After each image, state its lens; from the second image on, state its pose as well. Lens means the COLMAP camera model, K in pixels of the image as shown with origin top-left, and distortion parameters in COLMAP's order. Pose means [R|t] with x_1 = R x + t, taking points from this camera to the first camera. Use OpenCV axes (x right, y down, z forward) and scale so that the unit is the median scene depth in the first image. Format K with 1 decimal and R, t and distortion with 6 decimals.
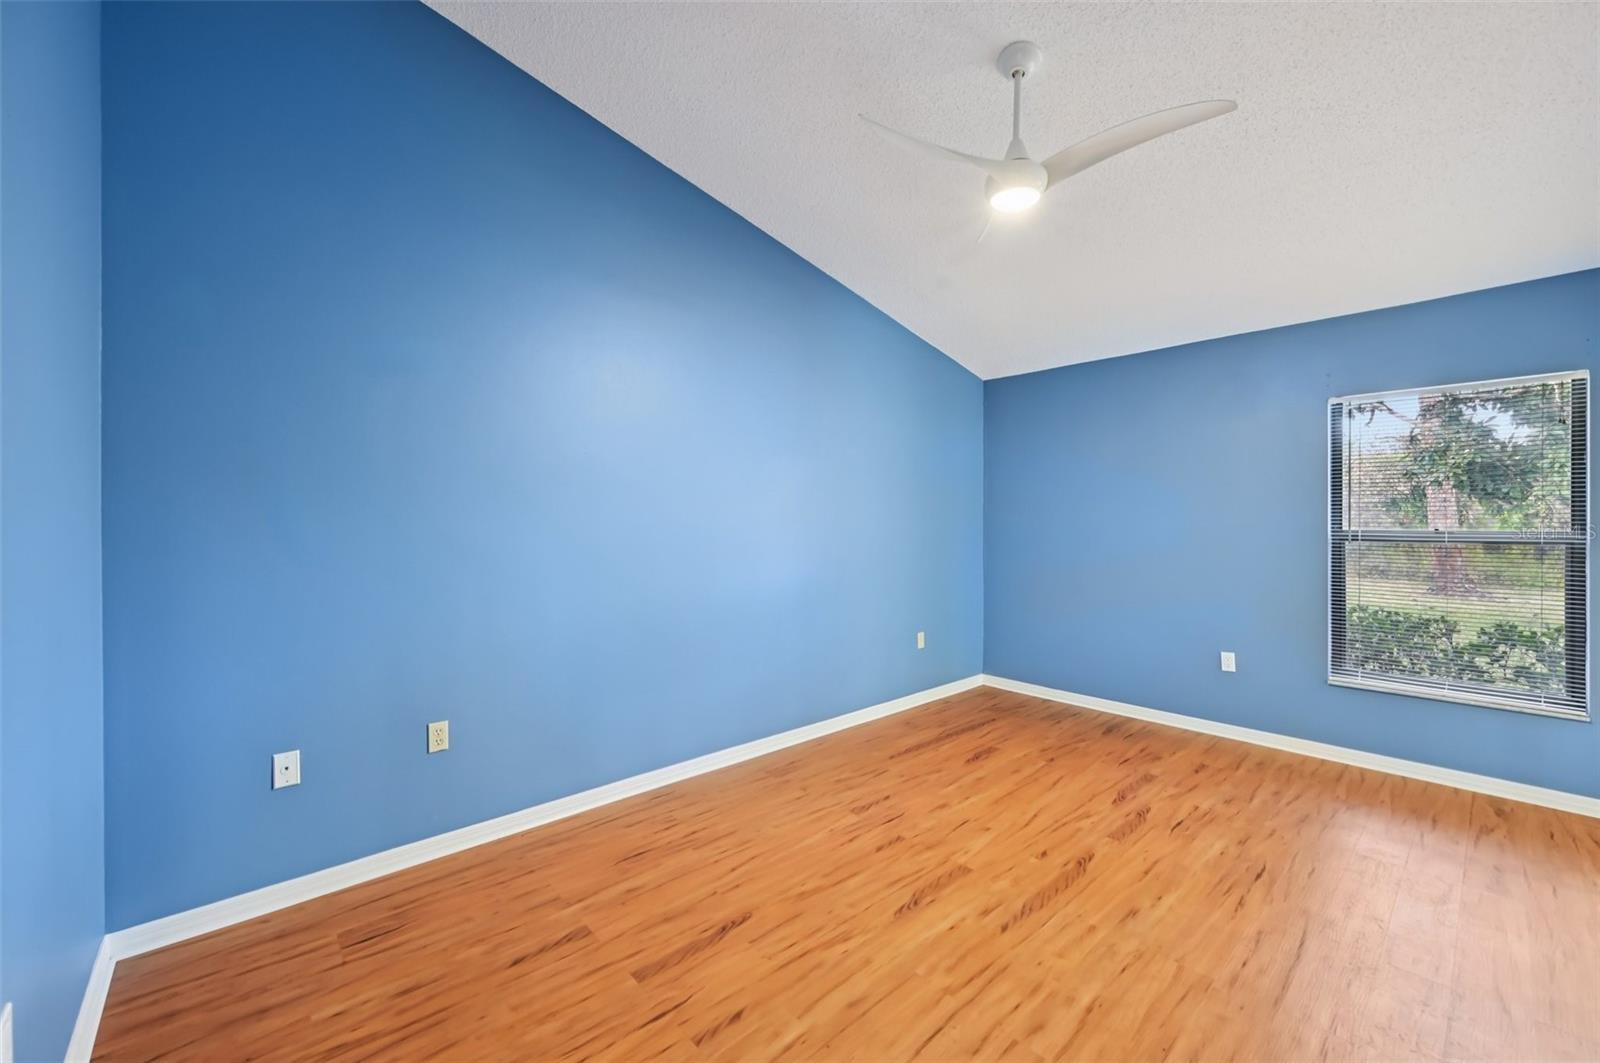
lens RADIAL K [[633.9, 0, 792.8], [0, 633.9, 524.7], [0, 0, 1]] dist [-0.001705, -0.000235]
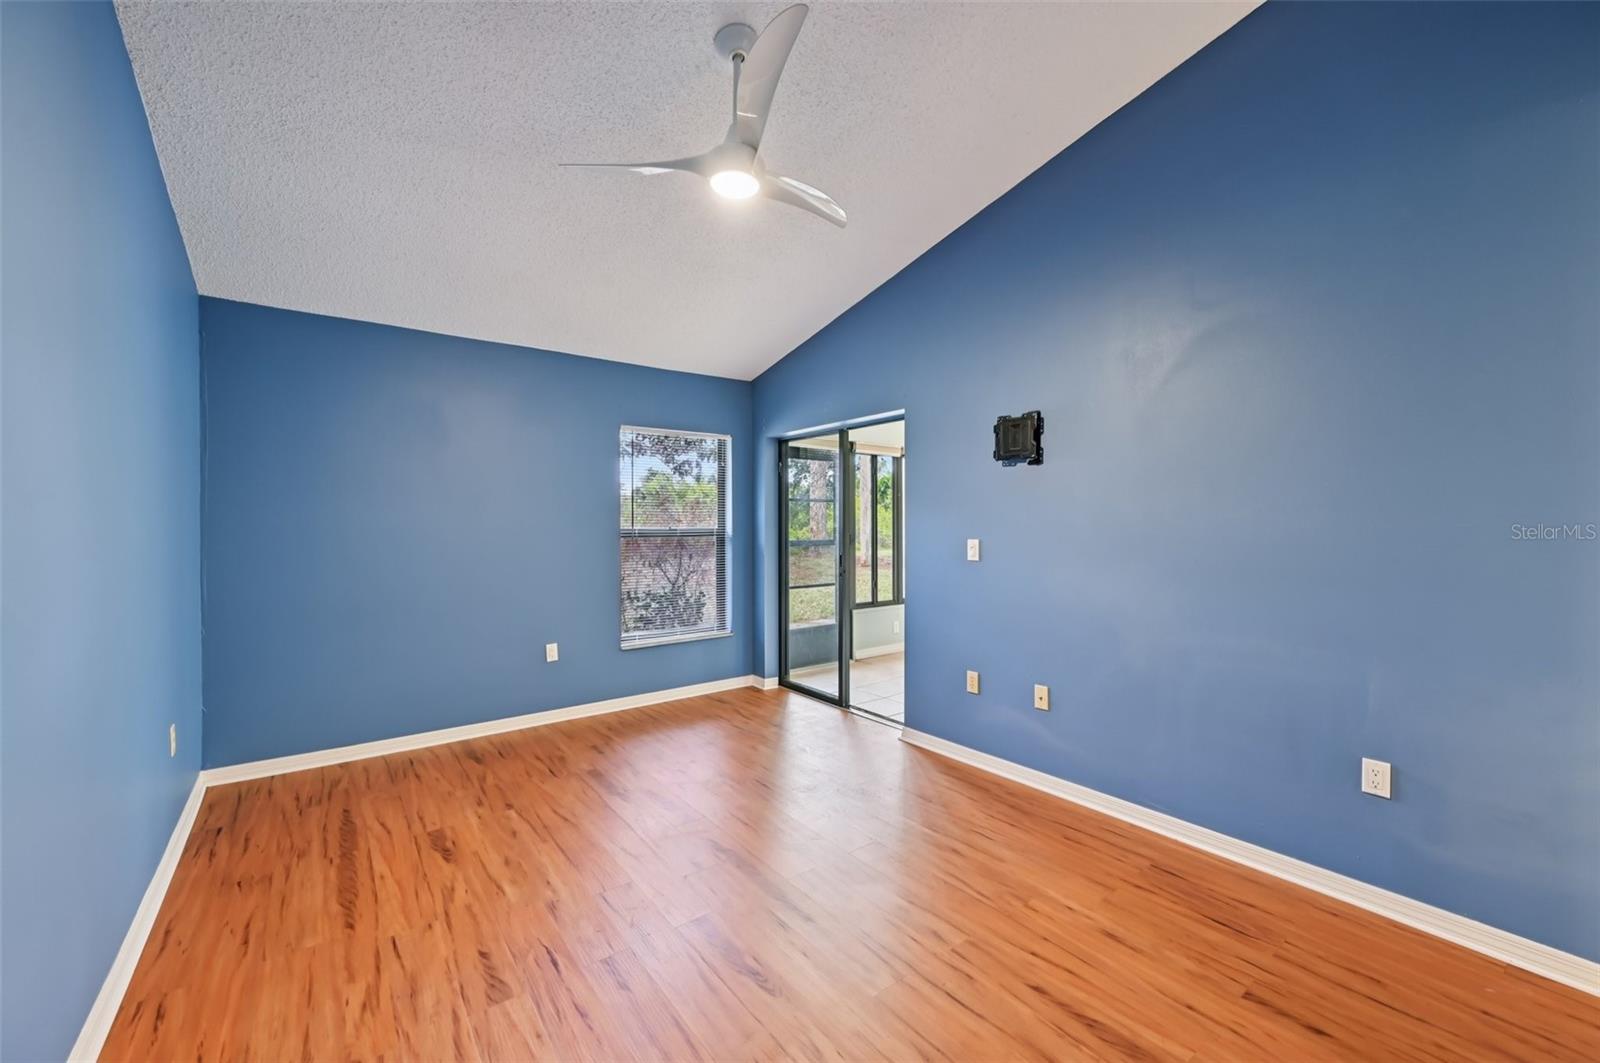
lens RADIAL K [[633.9, 0, 793.1], [0, 633.9, 533.7], [0, 0, 1]] dist [-0.001705, -0.000235]
pose [[0.081924, -0.018064, 0.996475, -0.381998], [0.011870, 0.999783, 0.017148, -0.002270], [-0.996568, 0.010423, 0.082120, 0.526887]]
